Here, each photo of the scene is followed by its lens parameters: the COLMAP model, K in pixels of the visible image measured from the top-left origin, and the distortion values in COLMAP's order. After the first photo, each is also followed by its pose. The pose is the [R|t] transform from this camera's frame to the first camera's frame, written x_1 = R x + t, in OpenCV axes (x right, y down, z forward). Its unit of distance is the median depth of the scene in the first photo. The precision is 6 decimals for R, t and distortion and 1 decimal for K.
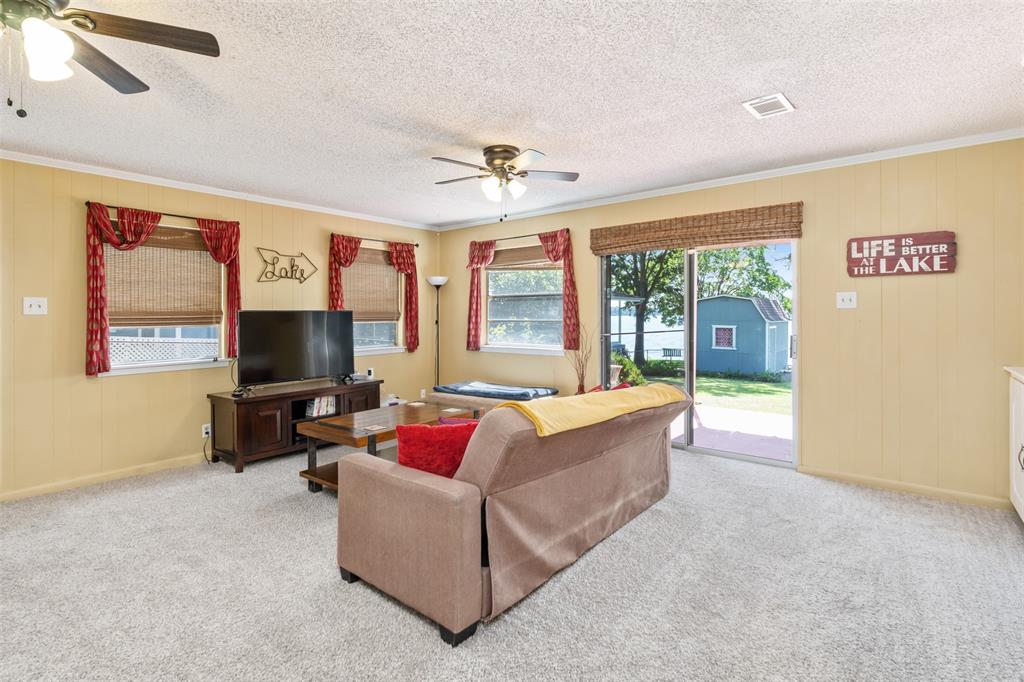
lens RADIAL K [[486.9, 0, 516.1], [0, 486.9, 308.4], [0, 0, 1]] dist [-0.003883, 0.000465]
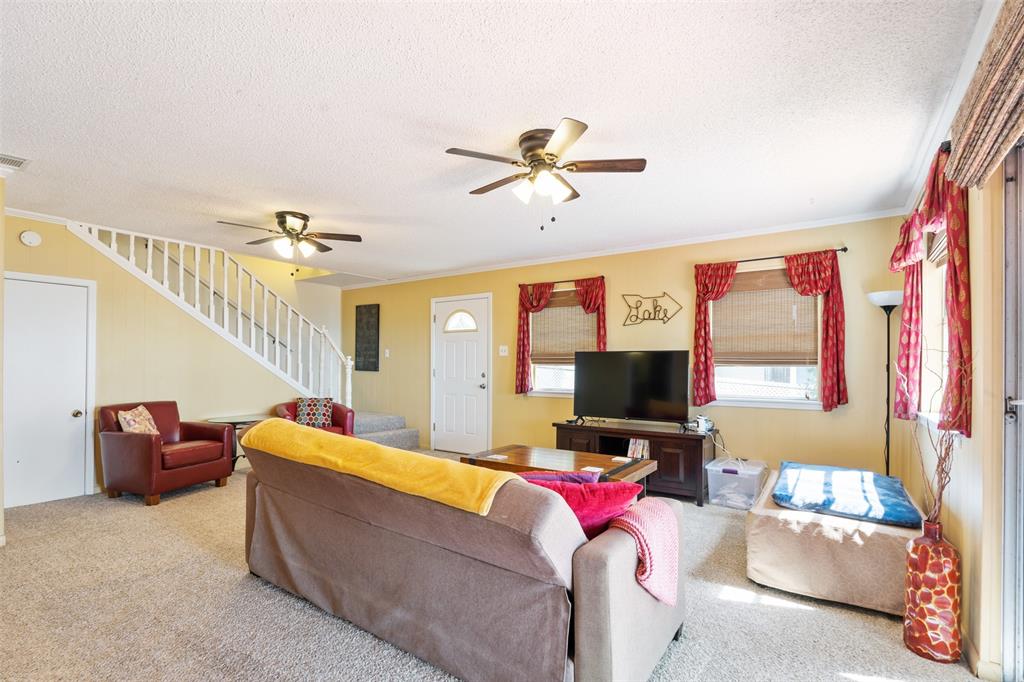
lens RADIAL K [[486.9, 0, 503.3], [0, 486.9, 359.4], [0, 0, 1]] dist [-0.003883, 0.000465]
pose [[0.061979, -0.002771, -0.998074, 0.604952], [0.005859, 0.999980, -0.002413, 0.024298], [0.998060, -0.005698, 0.061994, 0.726639]]
